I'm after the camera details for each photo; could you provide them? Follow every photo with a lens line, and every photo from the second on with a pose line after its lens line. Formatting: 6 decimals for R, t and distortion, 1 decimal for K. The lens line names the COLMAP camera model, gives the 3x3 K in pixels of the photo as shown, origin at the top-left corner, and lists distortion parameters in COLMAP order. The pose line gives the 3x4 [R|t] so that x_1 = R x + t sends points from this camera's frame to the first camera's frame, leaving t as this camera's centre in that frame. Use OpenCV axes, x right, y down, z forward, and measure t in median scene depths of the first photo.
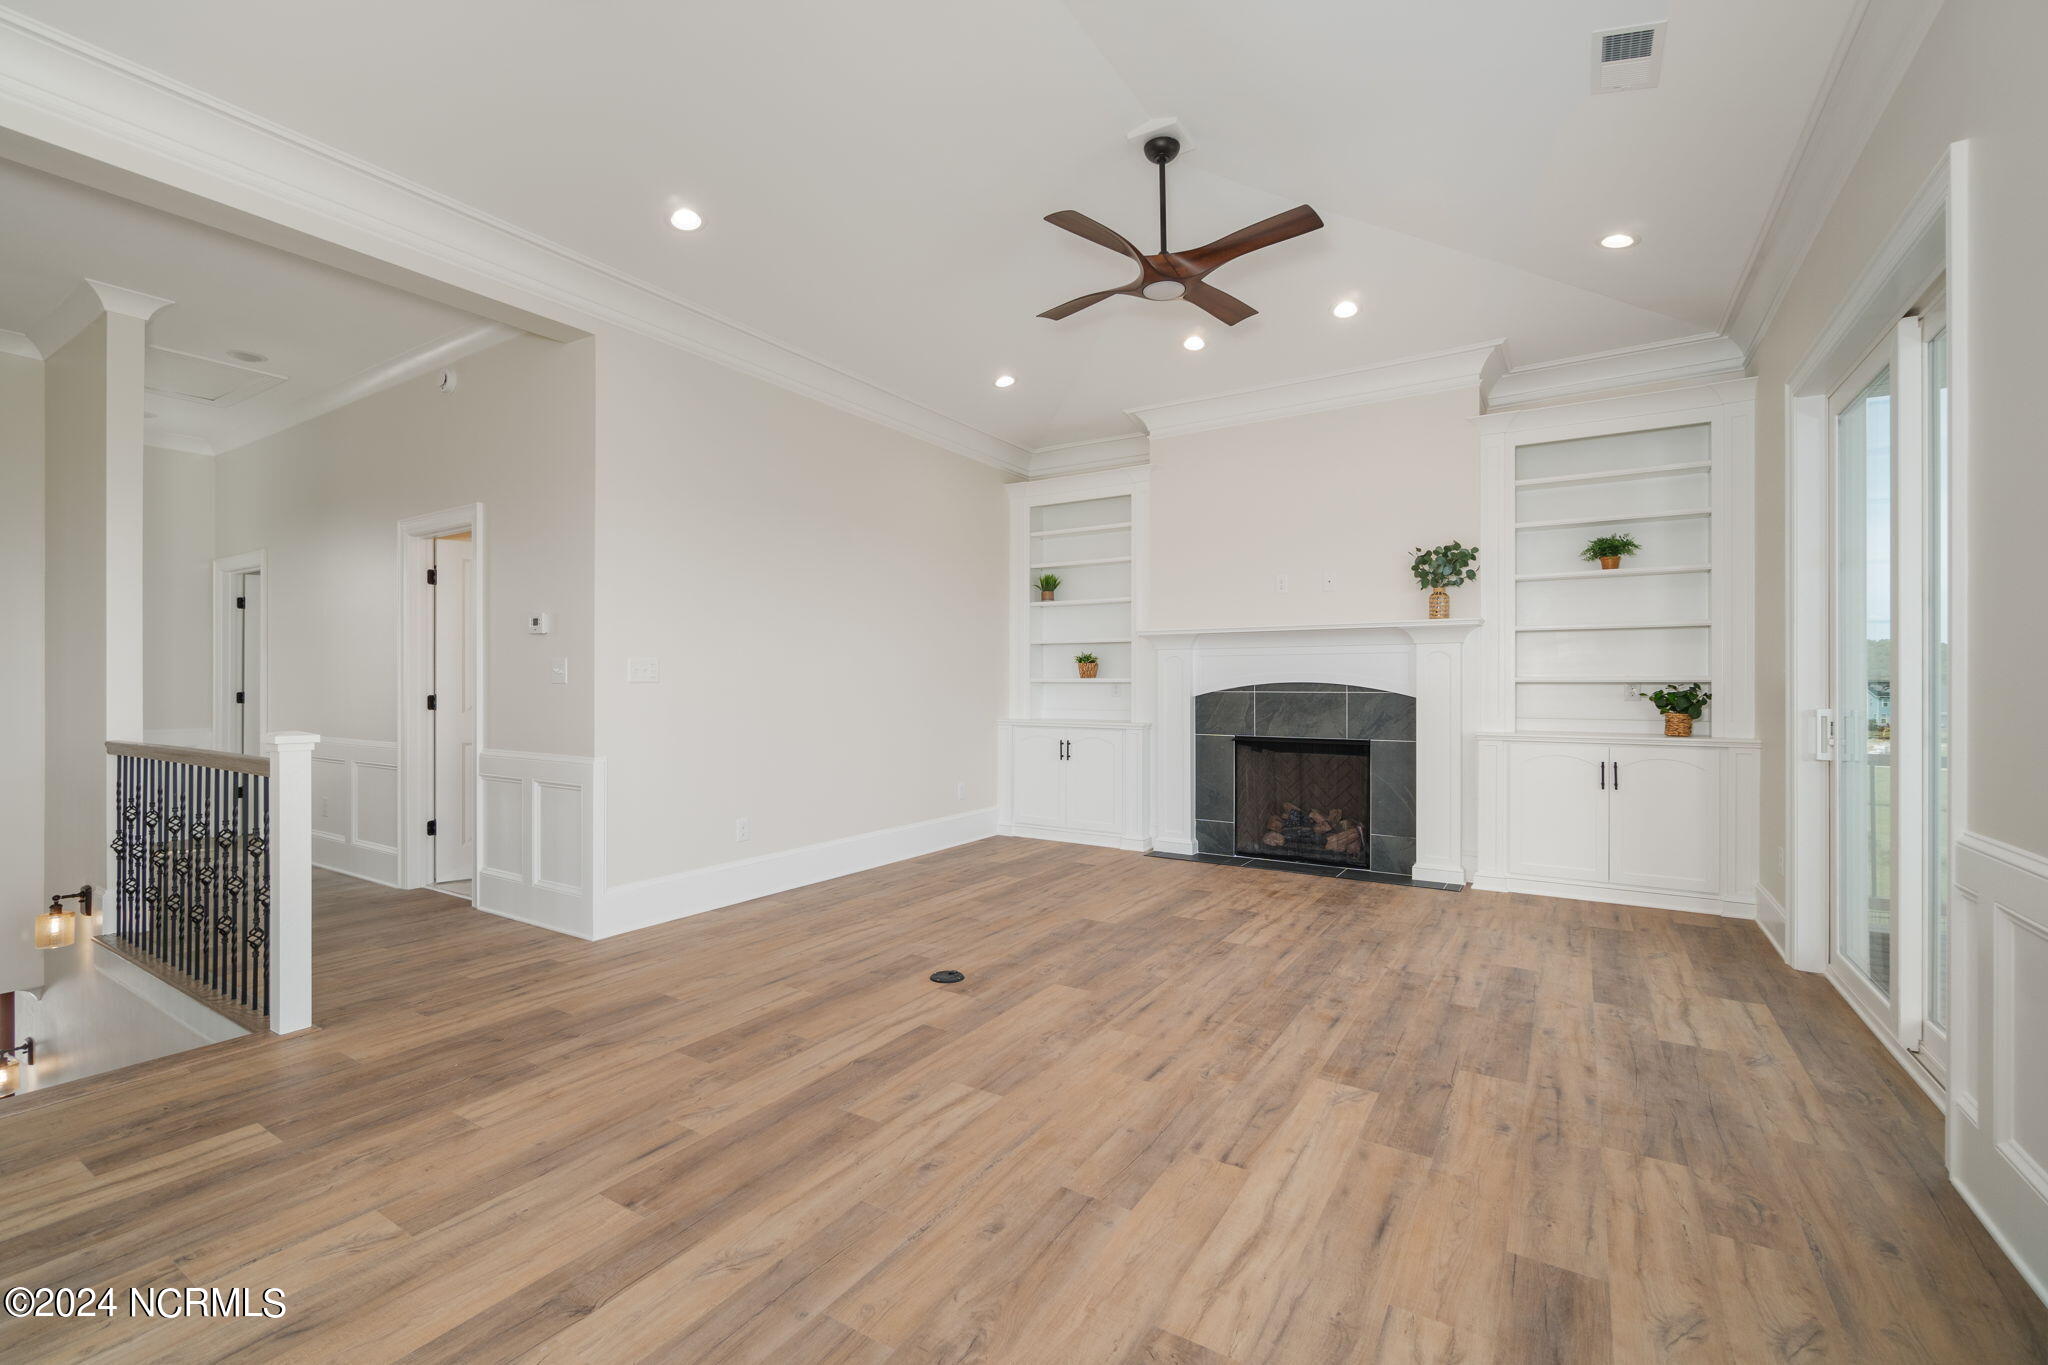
lens RADIAL K [[877.1, 0, 1035.9], [0, 877.1, 687.1], [0, 0, 1]] dist [-0.000707, 0.002607]
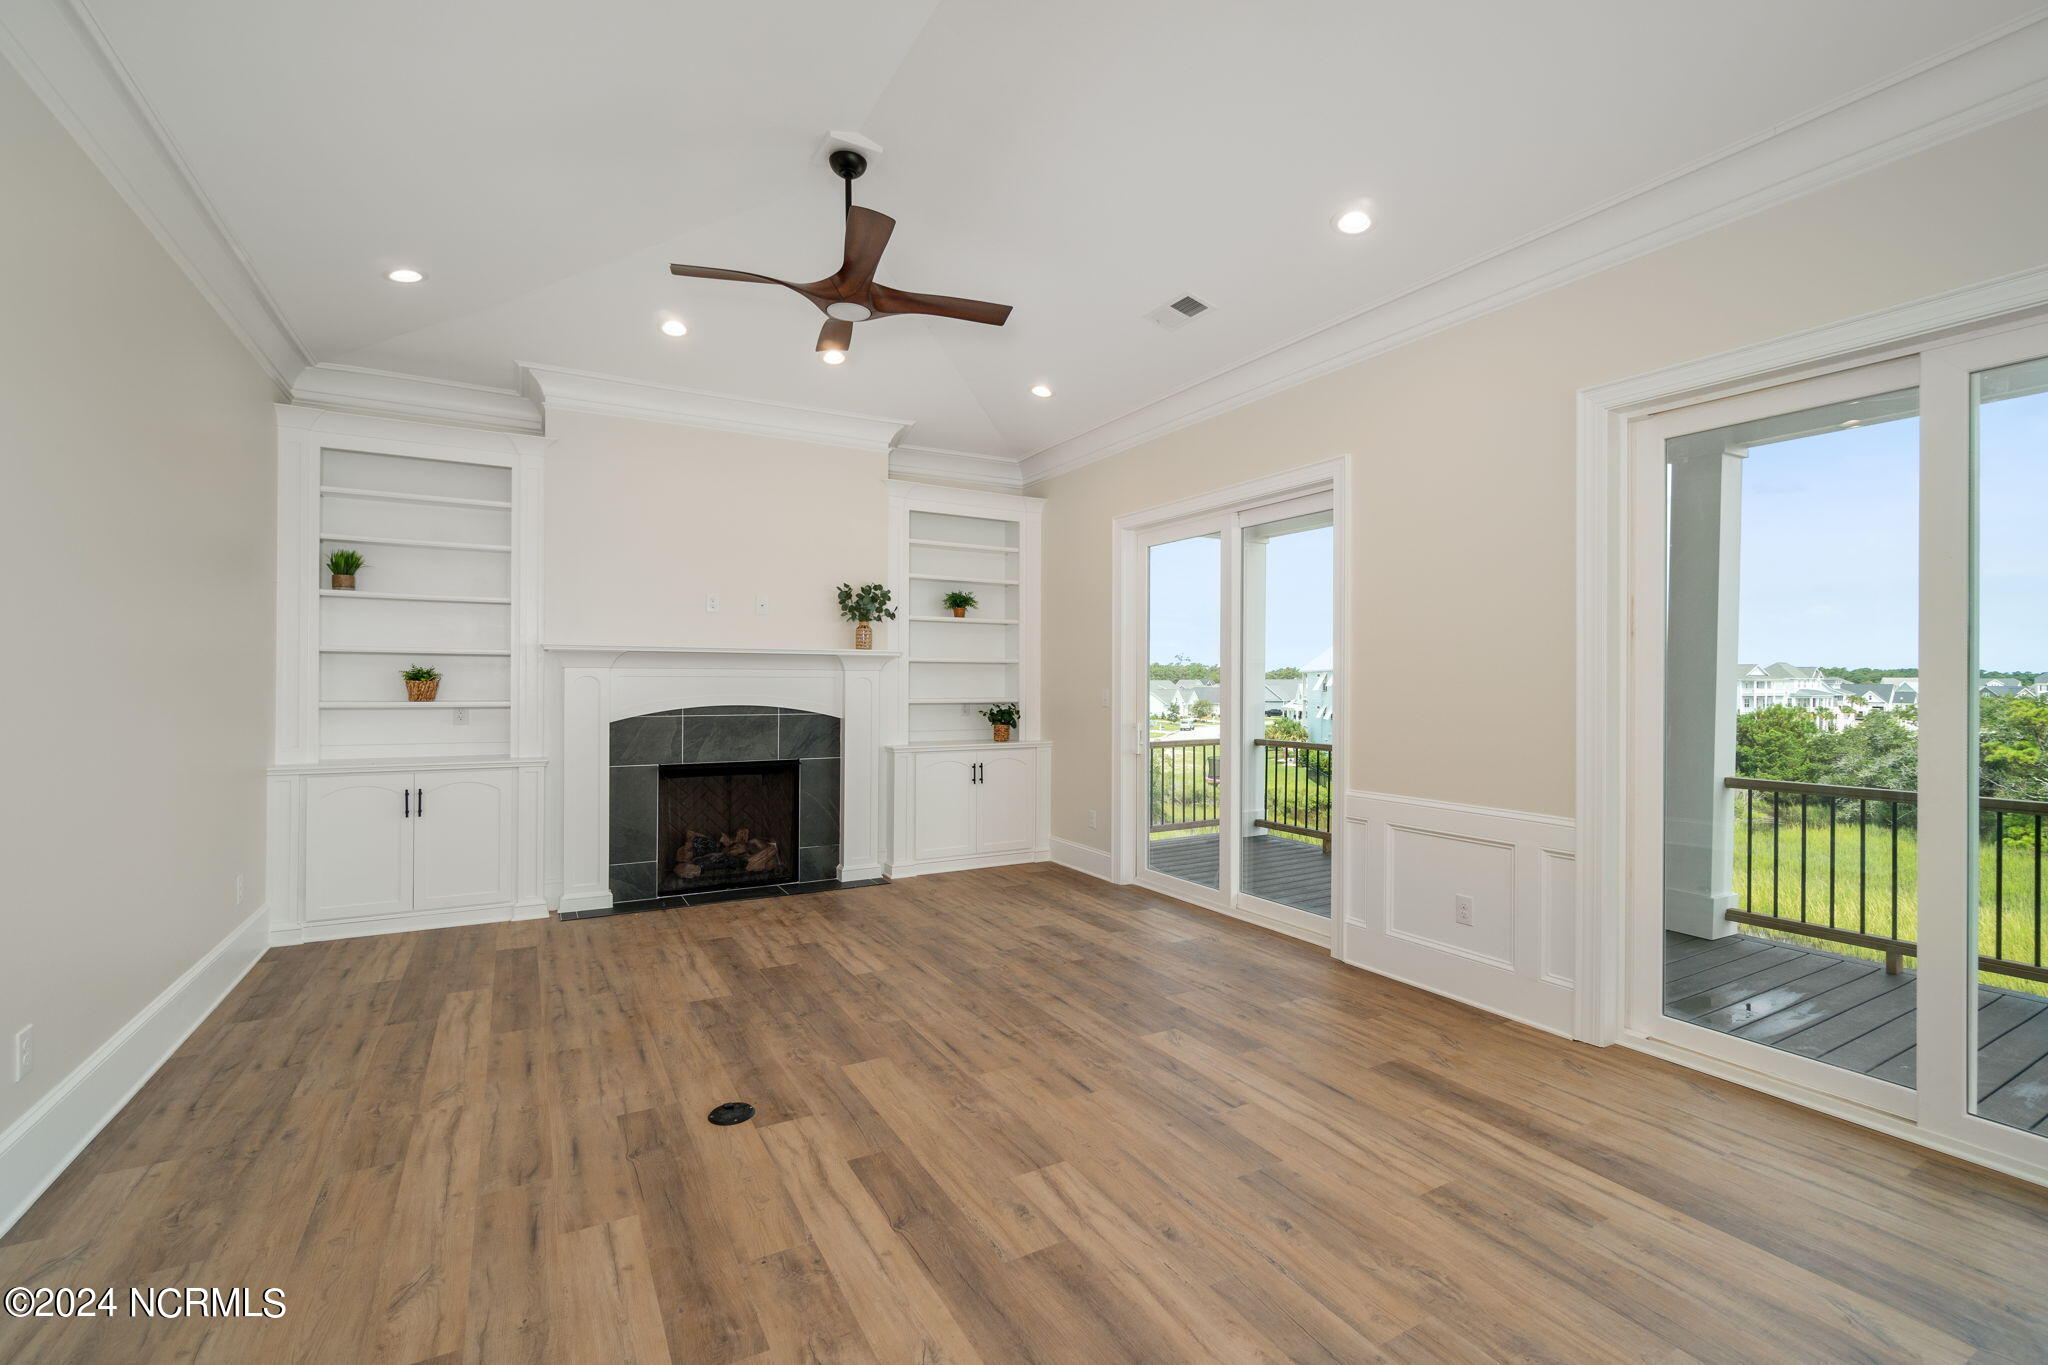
lens RADIAL K [[877.1, 0, 1019.0], [0, 877.1, 686.1], [0, 0, 1]] dist [-0.000707, 0.002607]
pose [[0.482037, -0.002586, 0.876147, -0.506407], [-0.001254, 0.999993, 0.003642, -0.038910], [-0.876150, -0.002854, 0.482030, 0.312199]]
